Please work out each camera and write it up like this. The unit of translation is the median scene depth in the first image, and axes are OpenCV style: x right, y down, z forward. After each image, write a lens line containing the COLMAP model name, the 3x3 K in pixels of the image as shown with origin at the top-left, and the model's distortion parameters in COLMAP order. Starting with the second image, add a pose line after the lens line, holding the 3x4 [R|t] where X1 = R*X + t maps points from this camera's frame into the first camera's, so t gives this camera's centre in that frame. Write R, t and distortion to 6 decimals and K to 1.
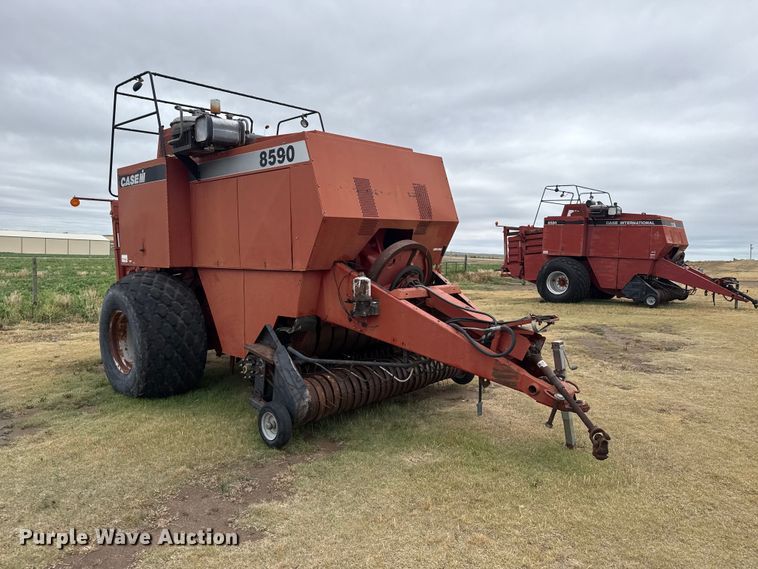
lens RADIAL K [[539.3, 0, 389.4], [0, 539.3, 286.1], [0, 0, 1]] dist [0.050407, -0.058619]
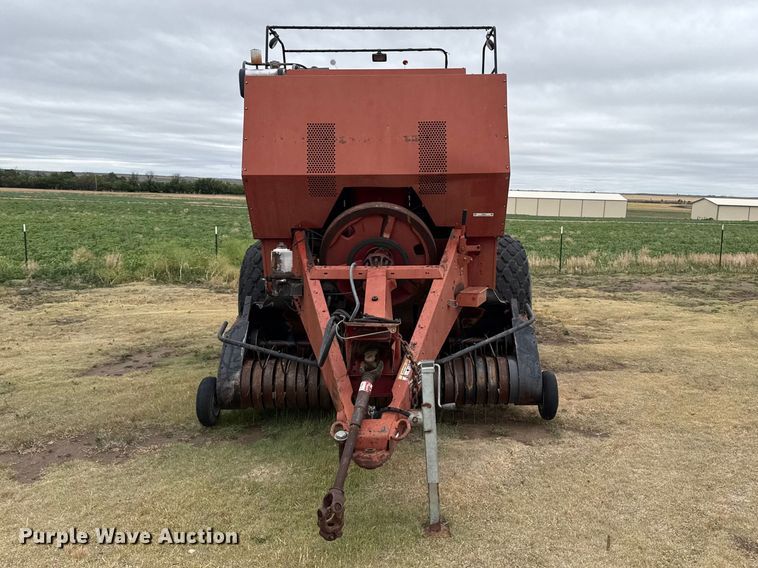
lens RADIAL K [[684.9, 0, 400.2], [0, 684.9, 311.4], [0, 0, 1]] dist [0.051178, -0.007388]
pose [[0.675825, 0.106222, -0.729368, 0.688662], [-0.049501, 0.993868, 0.098875, -0.027740], [0.735398, -0.030718, 0.676938, 0.343565]]
